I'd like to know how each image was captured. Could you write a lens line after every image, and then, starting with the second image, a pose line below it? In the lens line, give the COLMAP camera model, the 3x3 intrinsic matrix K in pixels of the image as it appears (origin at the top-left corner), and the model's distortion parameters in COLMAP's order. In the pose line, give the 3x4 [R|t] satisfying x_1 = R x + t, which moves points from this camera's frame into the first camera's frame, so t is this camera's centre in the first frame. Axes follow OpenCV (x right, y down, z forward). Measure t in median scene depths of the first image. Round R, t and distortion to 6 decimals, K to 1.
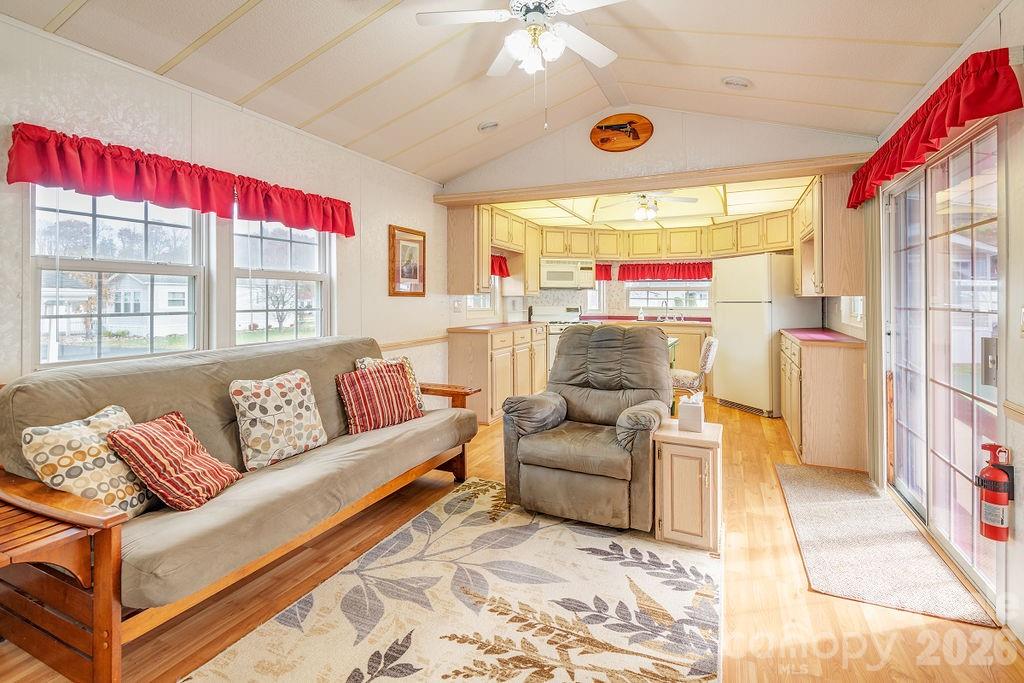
lens RADIAL K [[476.0, 0, 512.5], [0, 476.0, 293.2], [0, 0, 1]] dist [0.000815, -0.000432]
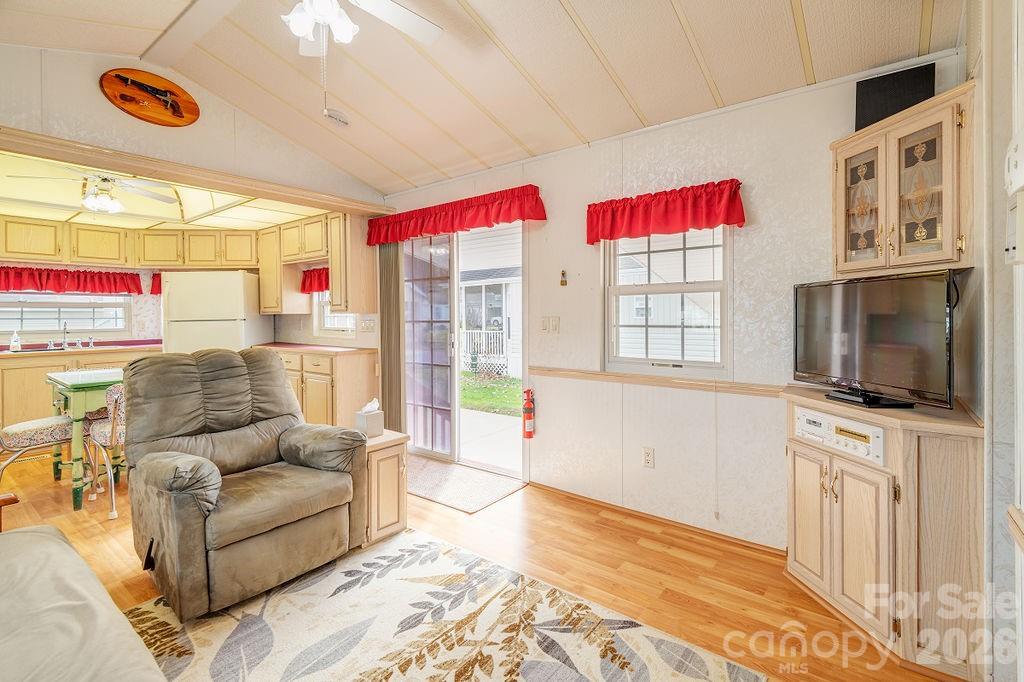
lens RADIAL K [[482.3, 0, 508.2], [0, 482.3, 313.3], [0, 0, 1]] dist [0.003631, -0.000133]
pose [[0.234480, -0.007038, 0.972095, -0.662726], [0.000702, 0.999975, 0.007071, -0.002361], [-0.972121, -0.000976, 0.234479, 0.460648]]
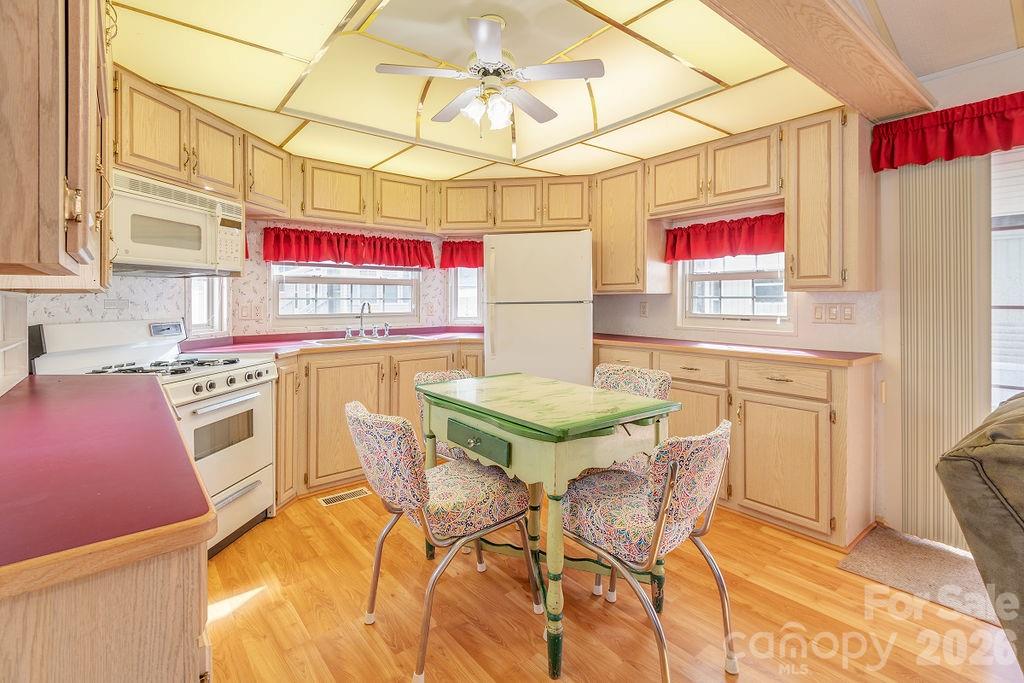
lens RADIAL K [[476.0, 0, 512.5], [0, 476.0, 293.2], [0, 0, 1]] dist [0.000815, -0.000432]
pose [[0.445138, 0.006633, 0.895437, -0.268787], [-0.001101, 0.999976, -0.006860, 0.025735], [-0.895461, 0.002068, 0.445135, 1.657736]]
